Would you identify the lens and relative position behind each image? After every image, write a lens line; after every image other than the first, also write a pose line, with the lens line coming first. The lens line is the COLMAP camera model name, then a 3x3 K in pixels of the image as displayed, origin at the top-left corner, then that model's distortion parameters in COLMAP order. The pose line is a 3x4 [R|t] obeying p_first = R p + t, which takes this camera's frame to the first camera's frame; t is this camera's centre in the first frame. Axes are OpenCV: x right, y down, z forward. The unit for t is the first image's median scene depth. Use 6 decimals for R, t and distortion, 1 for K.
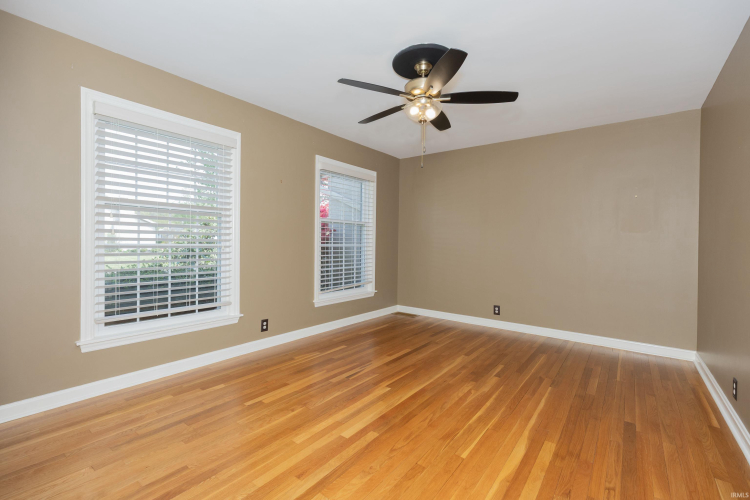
lens RADIAL K [[342.6, 0, 371.9], [0, 342.6, 247.7], [0, 0, 1]] dist [0.007016, 0.000239]
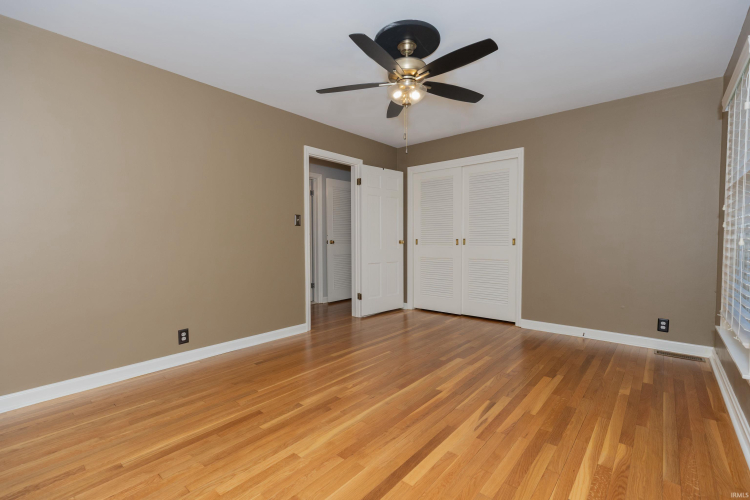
lens RADIAL K [[342.6, 0, 371.9], [0, 342.6, 247.7], [0, 0, 1]] dist [0.007016, 0.000239]
pose [[-0.998455, -0.012178, 0.054215, 0.187916], [-0.010054, 0.999178, 0.039279, -0.008987], [-0.054649, 0.038673, -0.997756, 1.969737]]
